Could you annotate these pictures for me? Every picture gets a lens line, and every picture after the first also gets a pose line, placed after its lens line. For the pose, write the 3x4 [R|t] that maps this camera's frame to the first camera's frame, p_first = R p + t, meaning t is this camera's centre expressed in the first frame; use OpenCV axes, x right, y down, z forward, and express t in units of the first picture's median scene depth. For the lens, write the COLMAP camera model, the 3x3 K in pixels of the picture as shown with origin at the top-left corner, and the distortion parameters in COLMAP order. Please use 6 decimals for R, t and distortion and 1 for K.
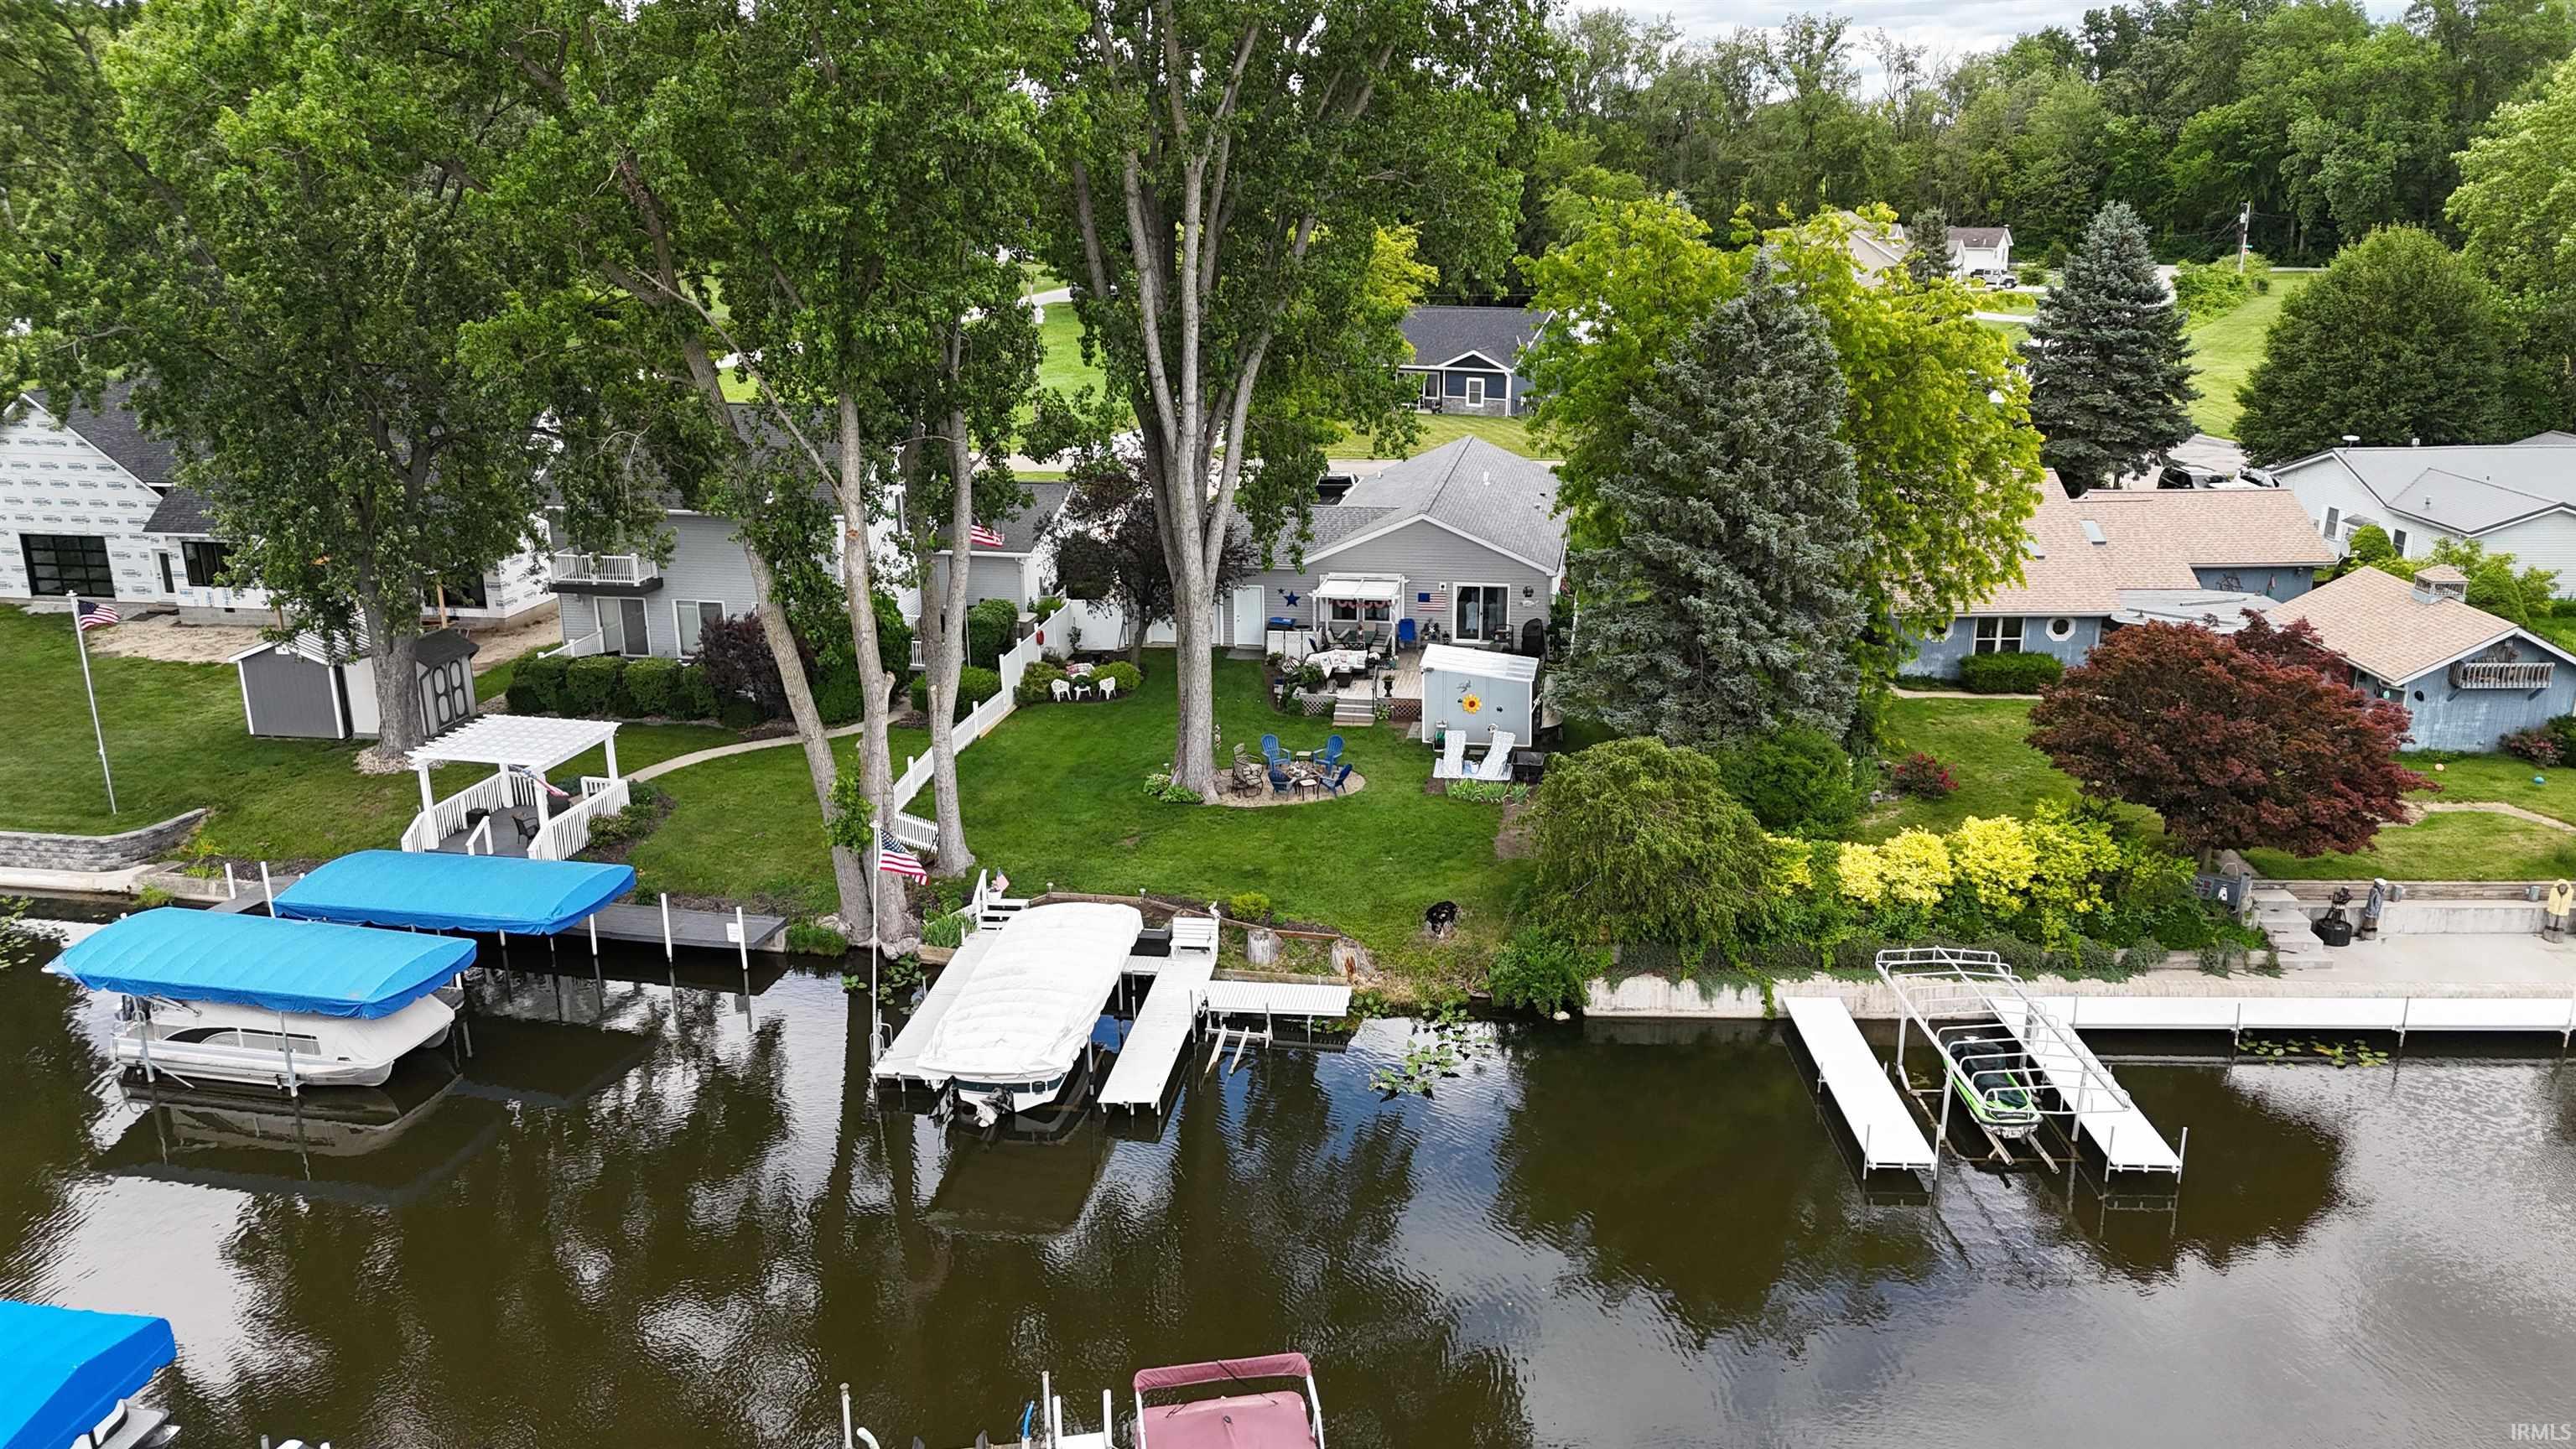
lens RADIAL K [[1896.9, 0, 1299.2], [0, 1896.9, 726.6], [0, 0, 1]] dist [0.070425, -0.063907]
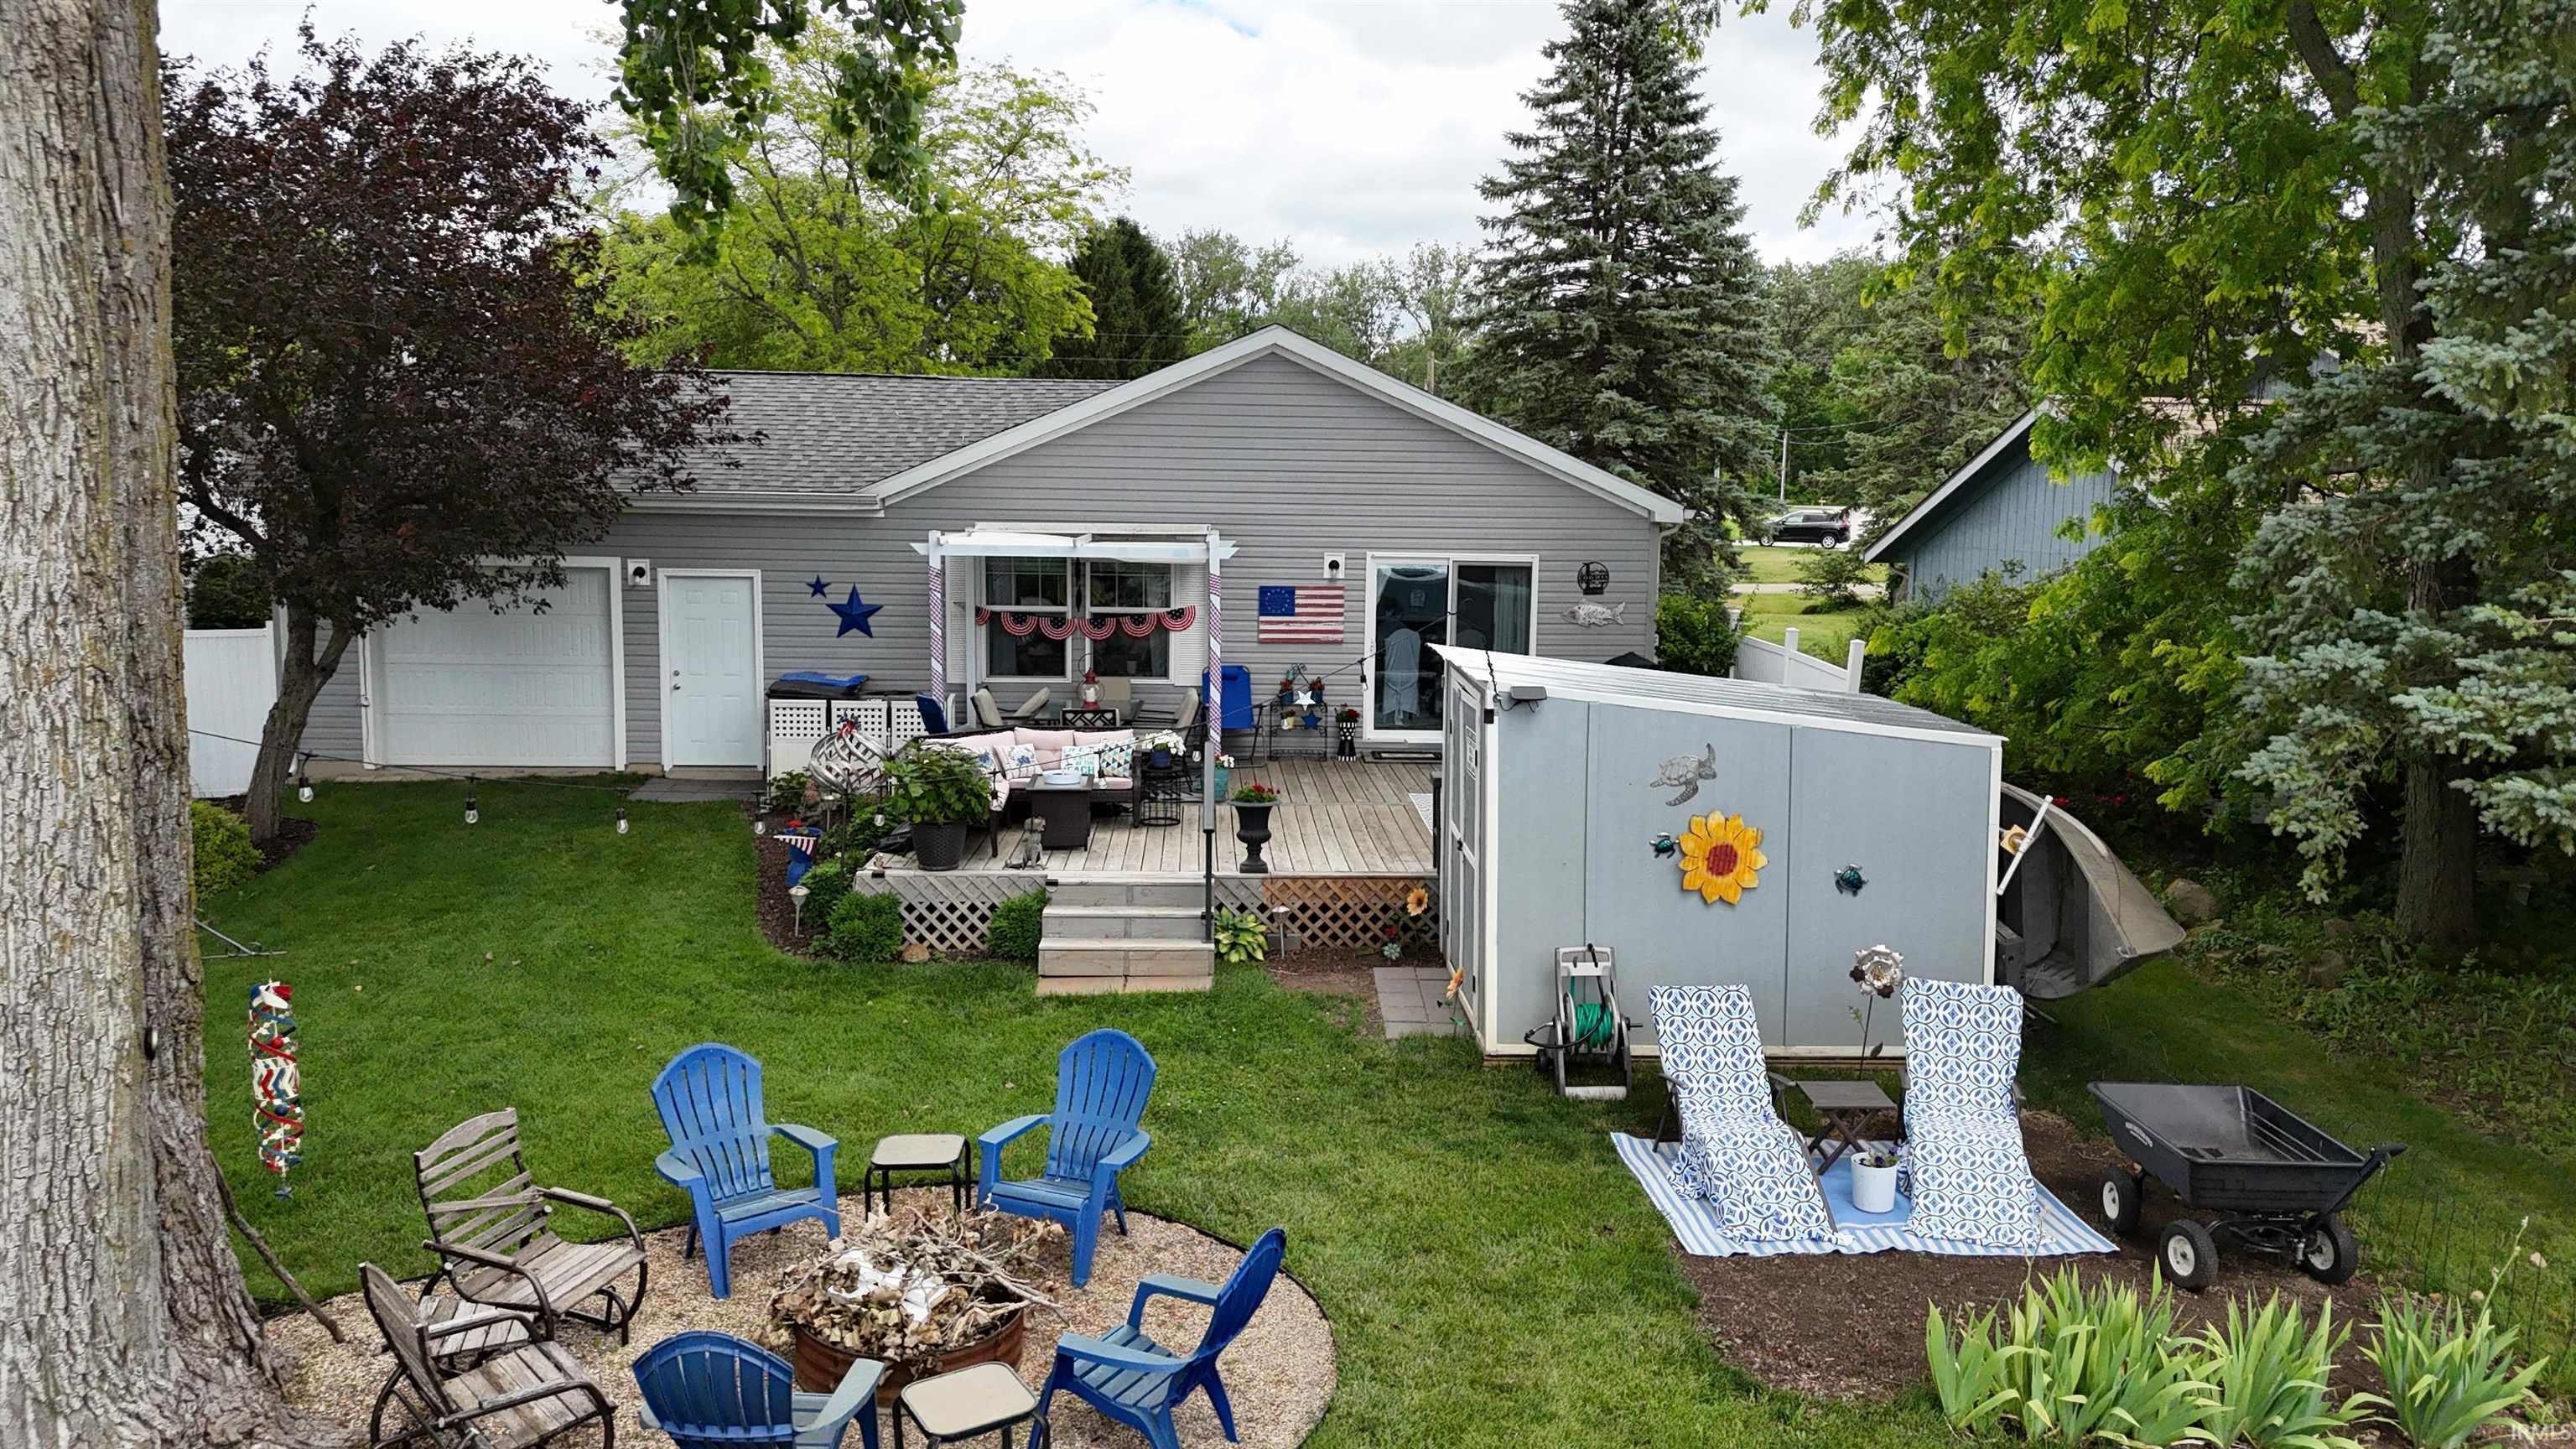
lens RADIAL K [[1896.9, 0, 1301.3], [0, 1896.9, 723.8], [0, 0, 1]] dist [0.070425, -0.063907]
pose [[0.975511, -0.004105, 0.219913, -0.001483], [0.040327, 0.986215, -0.160480, 0.005348], [-0.216222, 0.165418, 0.962229, 0.805647]]
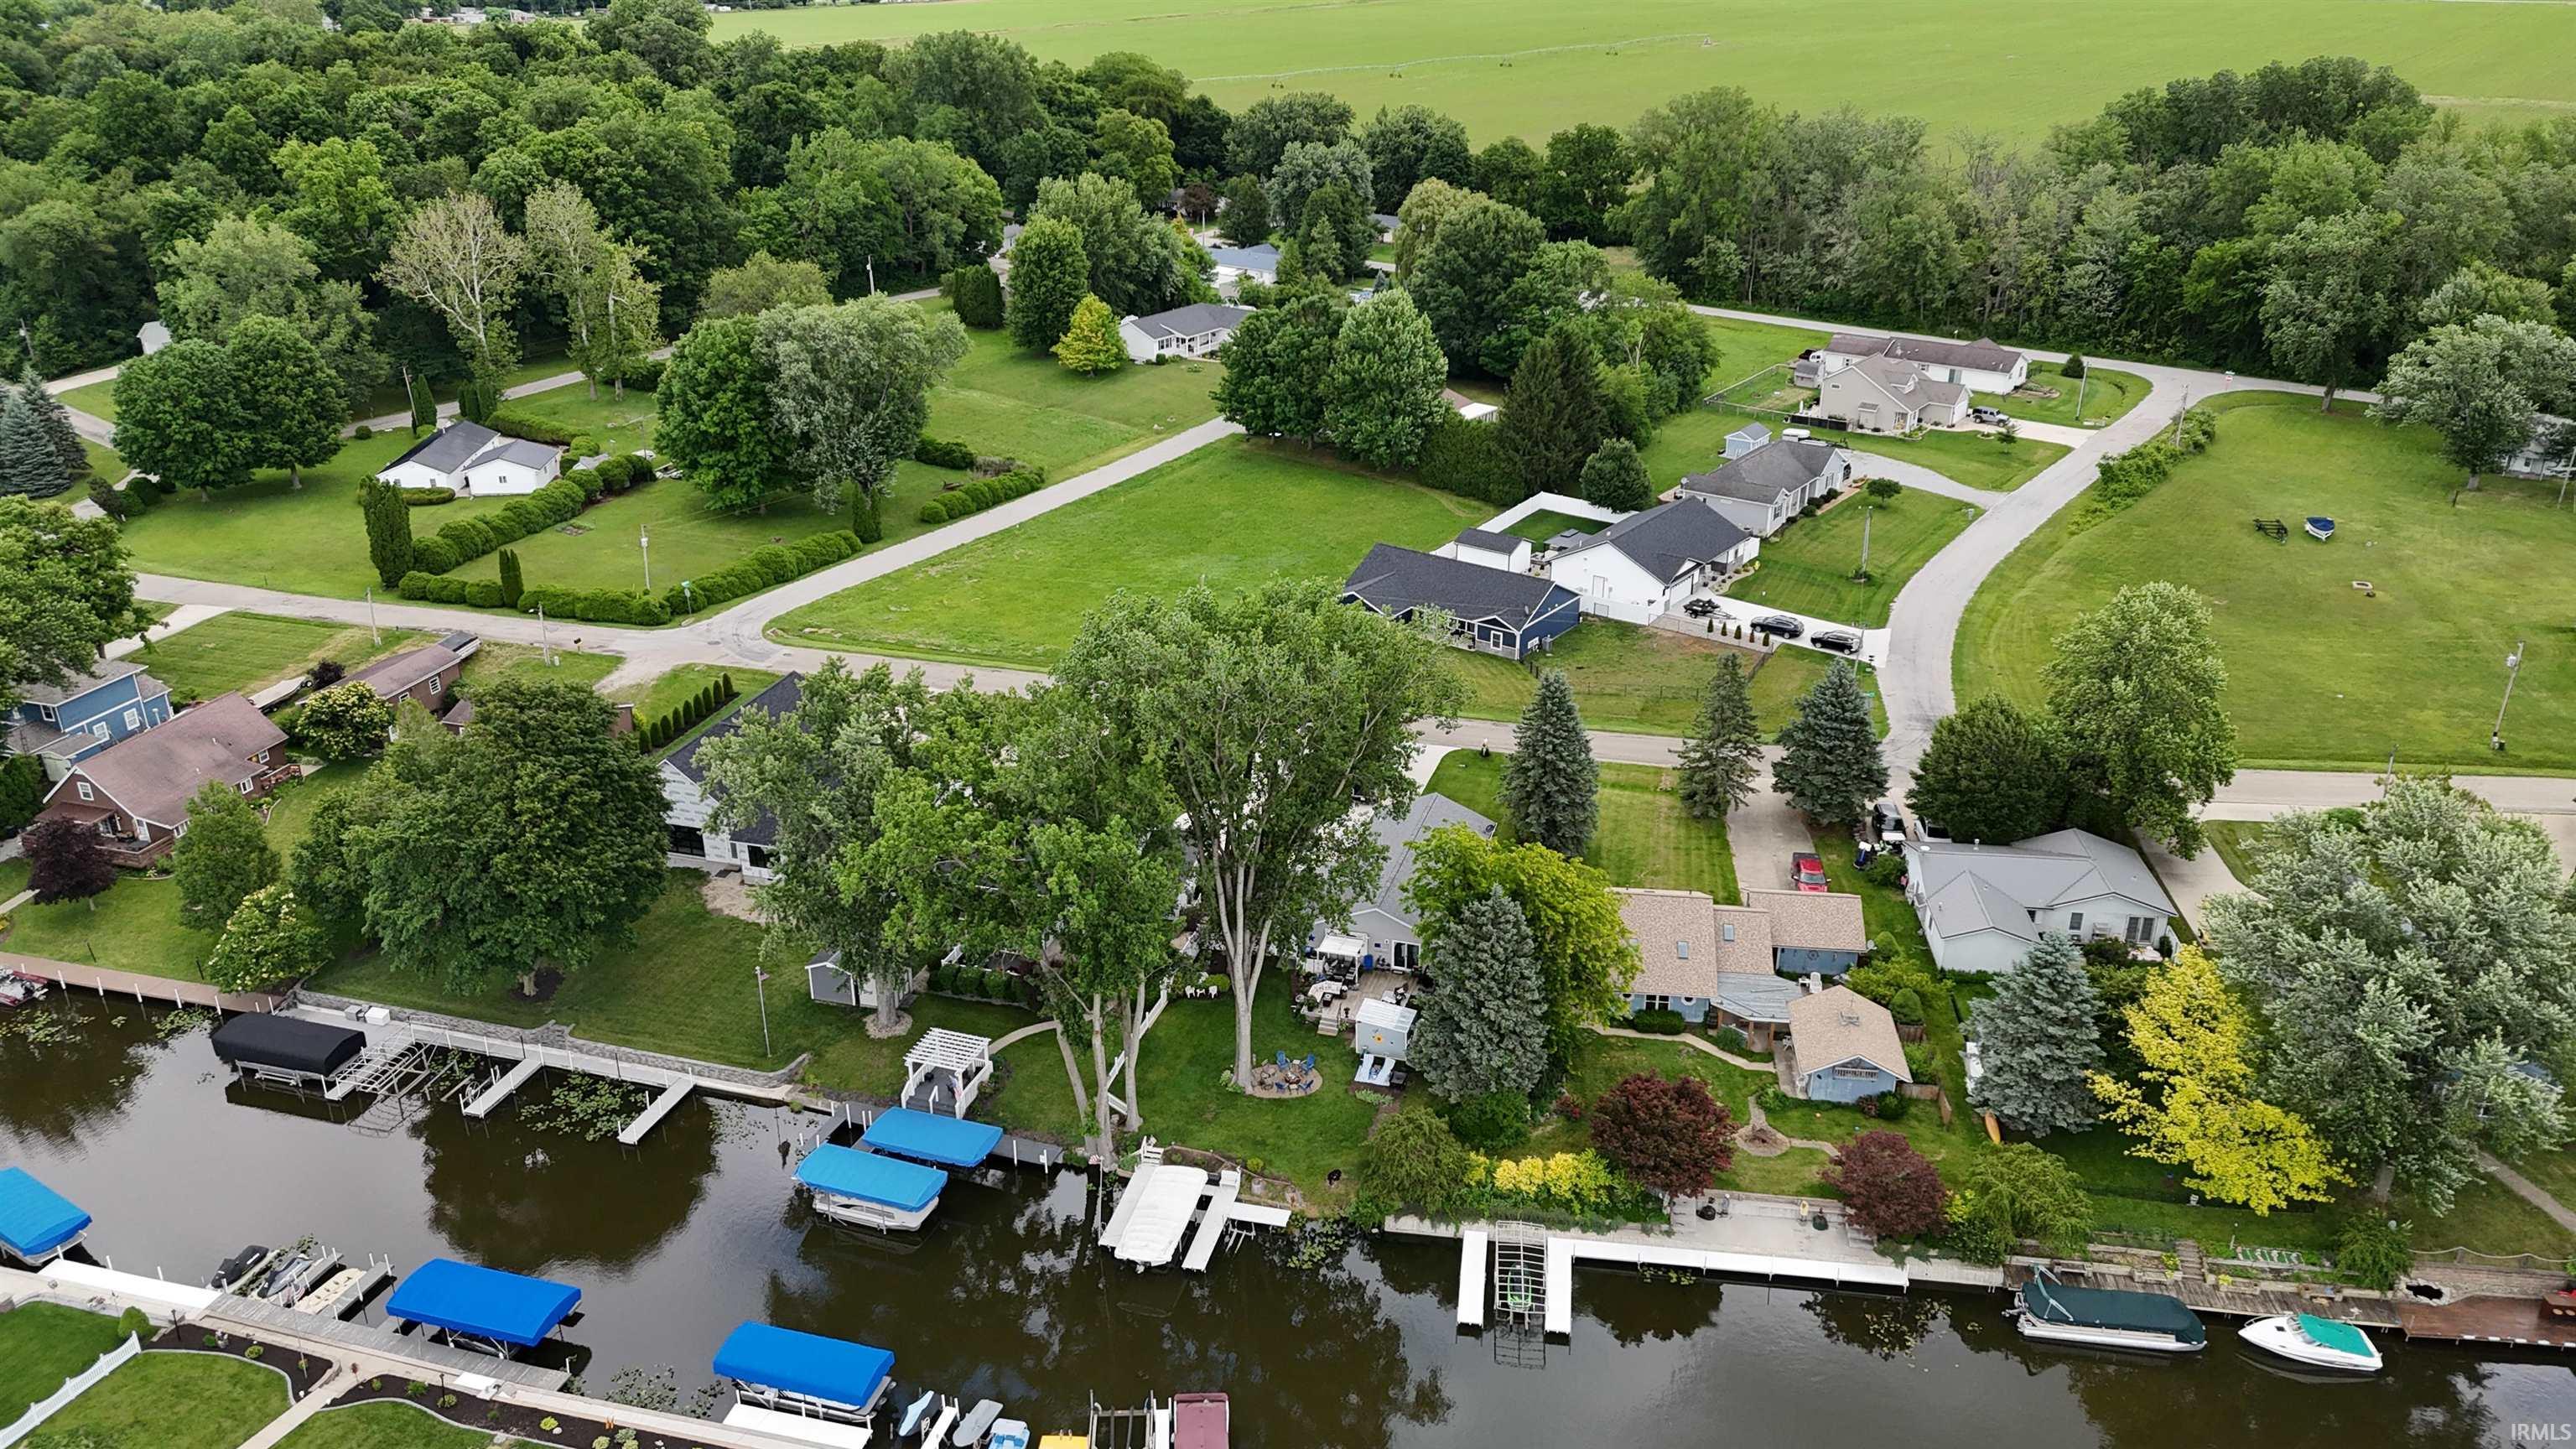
lens RADIAL K [[1896.9, 0, 1274.4], [0, 1896.9, 732.2], [0, 0, 1]] dist [0.070425, -0.063907]
pose [[0.992094, 0.044218, -0.117452, 0.209564], [-0.029340, 0.991658, 0.125511, -0.611893], [0.122022, -0.121073, 0.985115, -1.050772]]
